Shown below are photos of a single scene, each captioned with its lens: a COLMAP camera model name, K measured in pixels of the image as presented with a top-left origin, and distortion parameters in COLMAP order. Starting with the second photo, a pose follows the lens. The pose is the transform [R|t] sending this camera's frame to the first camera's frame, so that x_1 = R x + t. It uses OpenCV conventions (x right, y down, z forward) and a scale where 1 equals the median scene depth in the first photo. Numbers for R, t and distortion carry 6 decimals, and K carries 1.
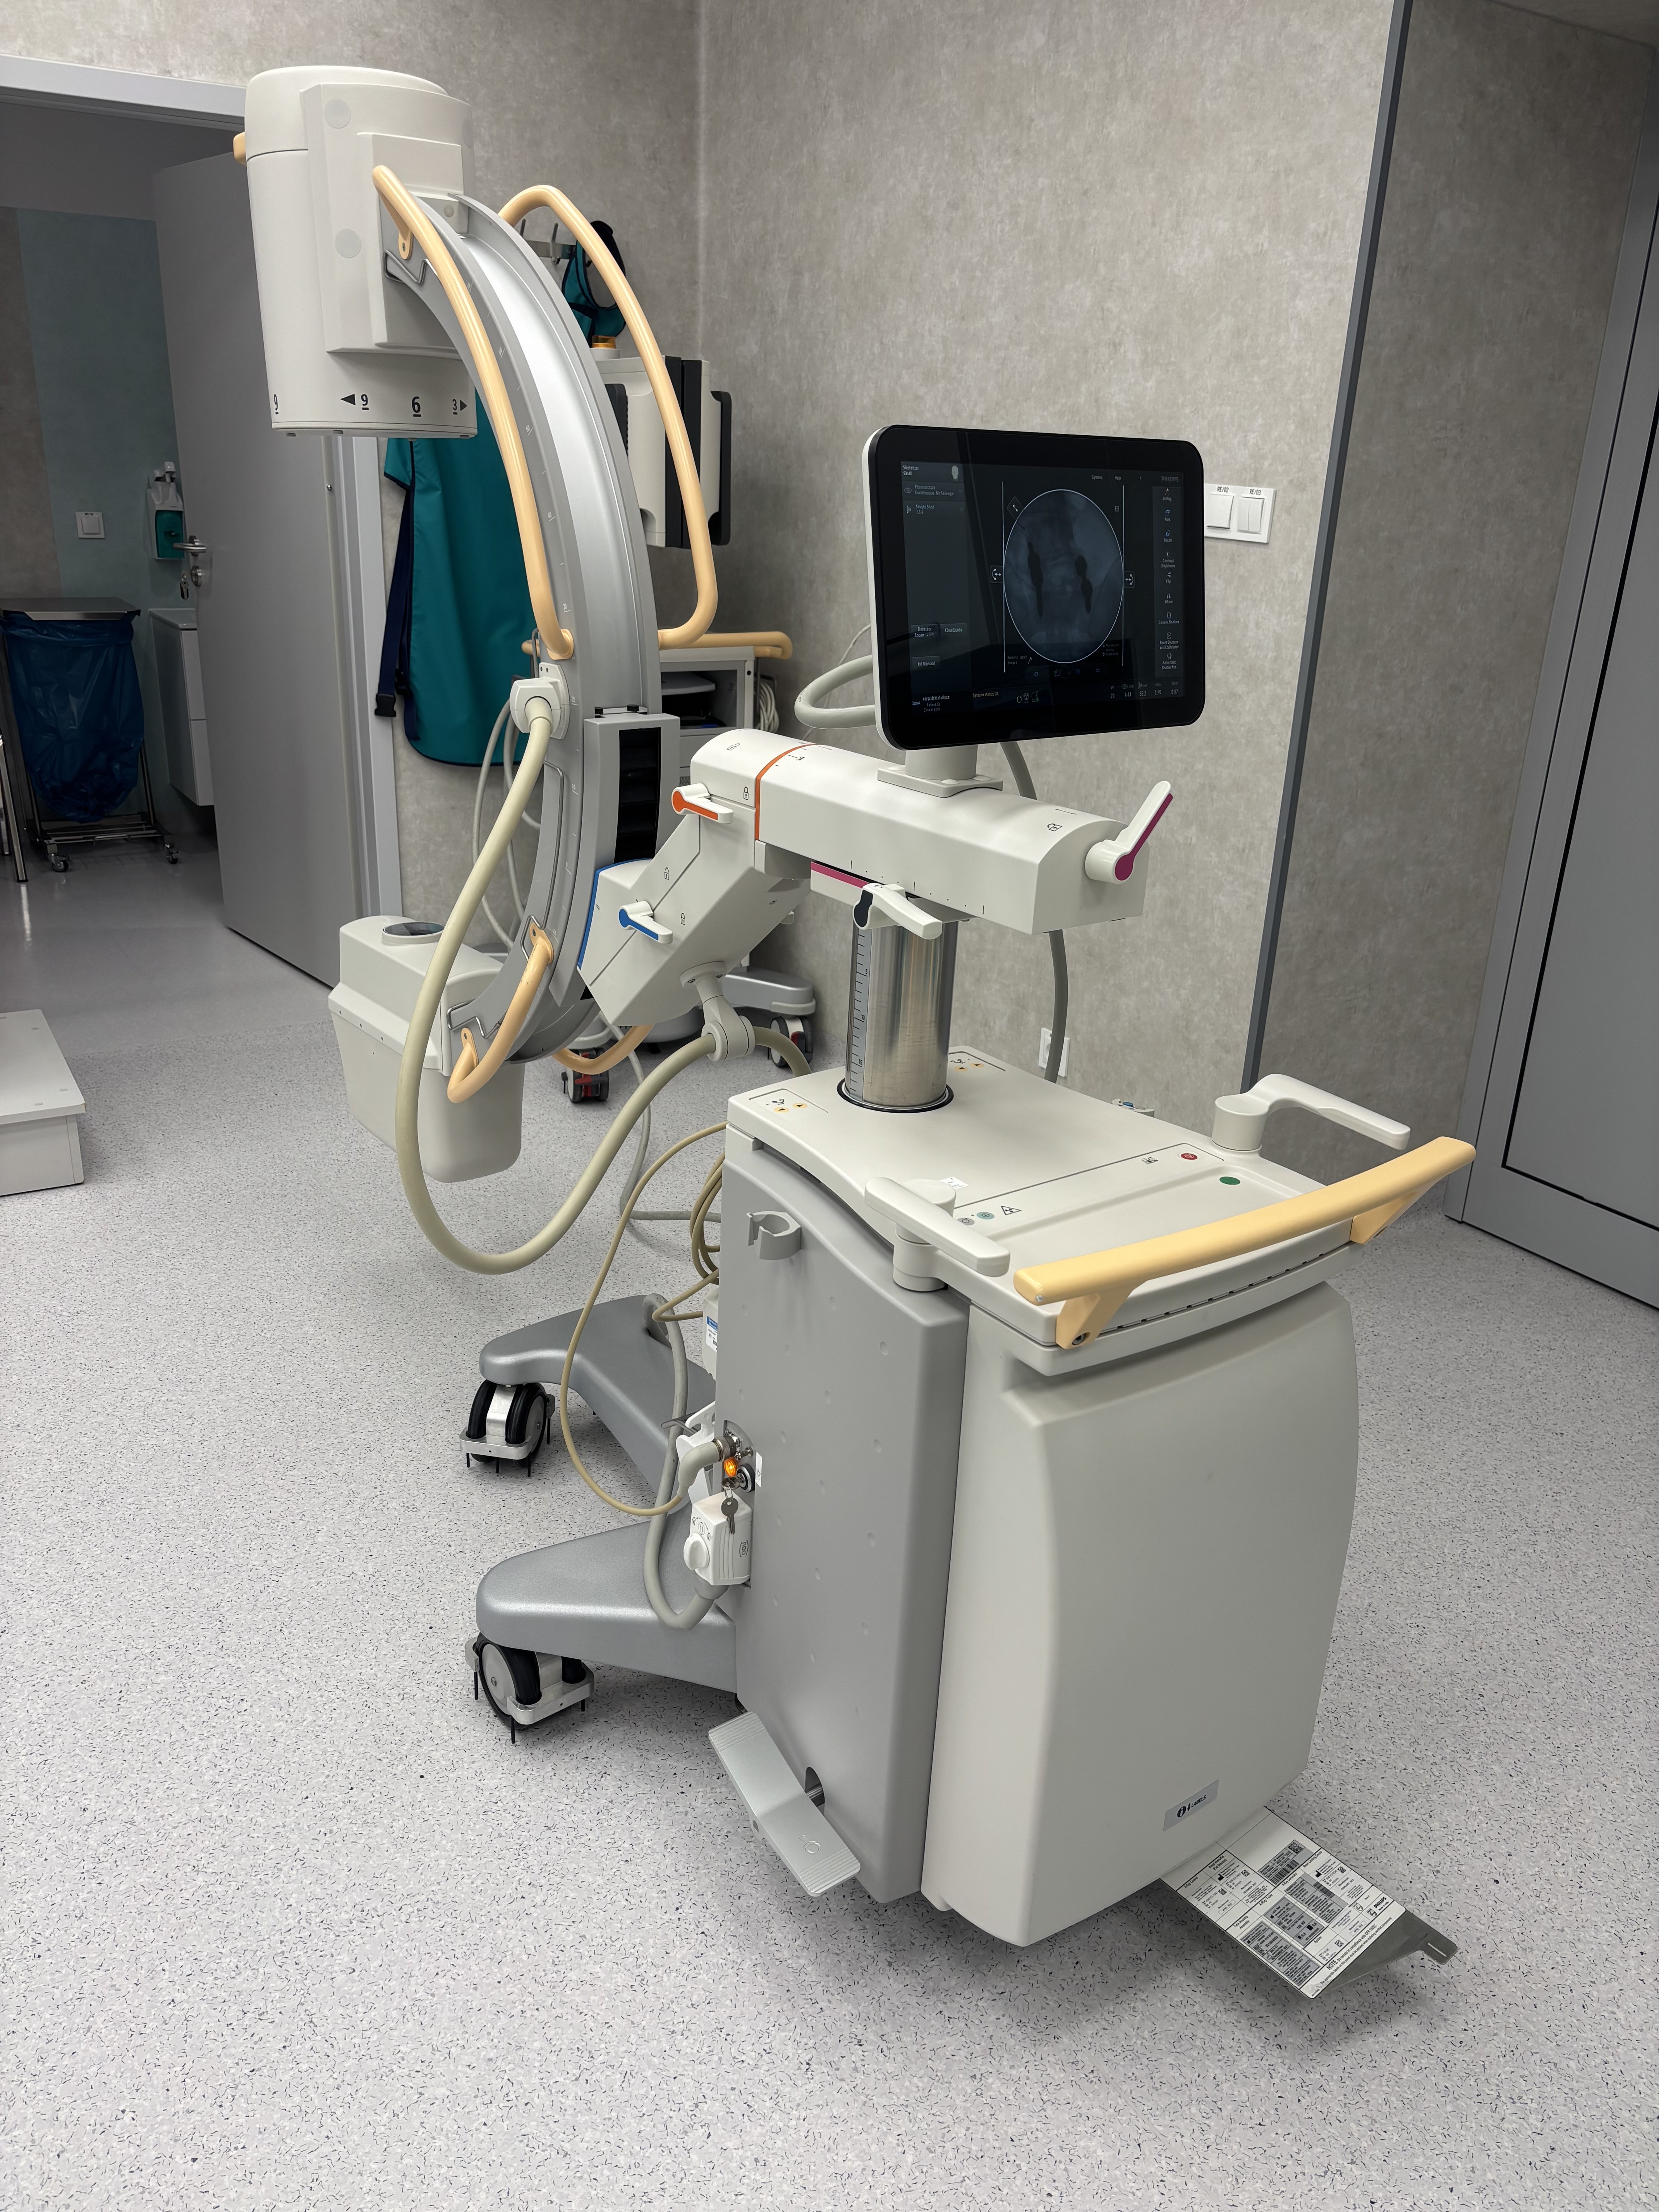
lens RADIAL K [[1651.0, 0, 827.2], [0, 1651.0, 1110.6], [0, 0, 1]] dist [0.057544, -0.063540]
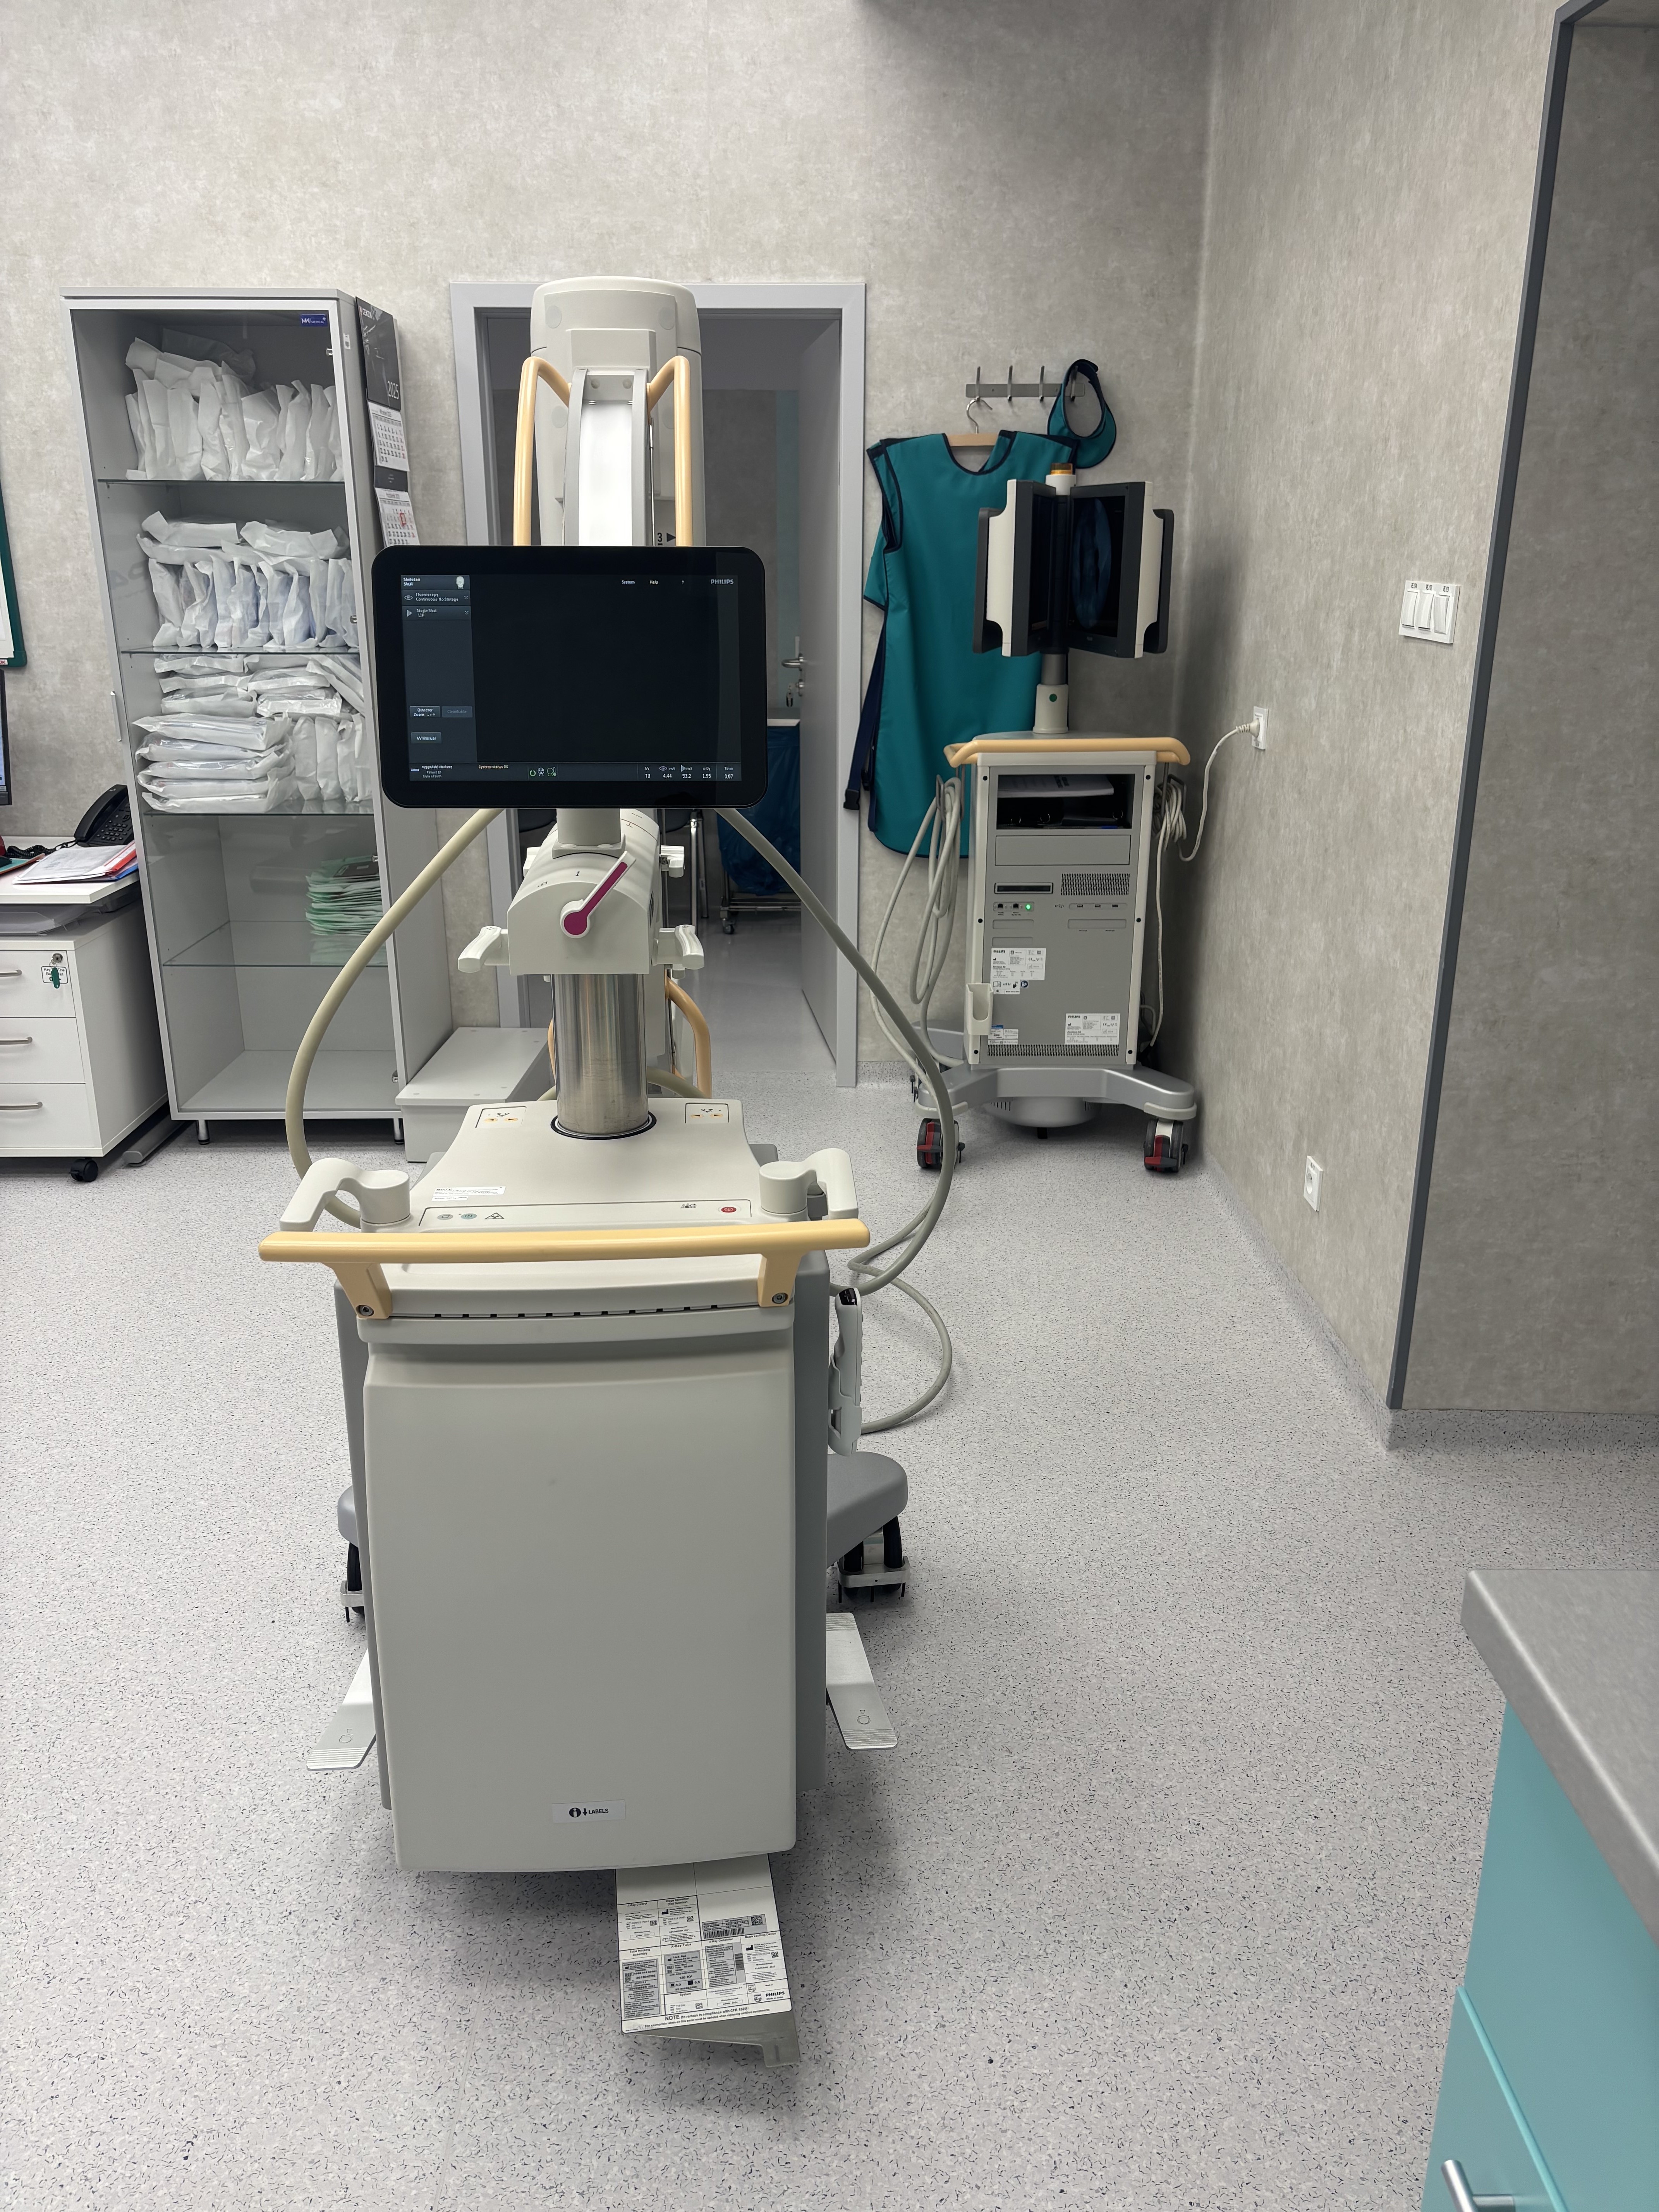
lens RADIAL K [[1651.0, 0, 830.1], [0, 1651.0, 1115.9], [0, 0, 1]] dist [0.057544, -0.063540]
pose [[0.844590, 0.134971, -0.518122, 0.427051], [-0.167486, 0.985741, -0.016233, -0.013538], [0.508543, 0.100489, 0.855152, 0.066737]]
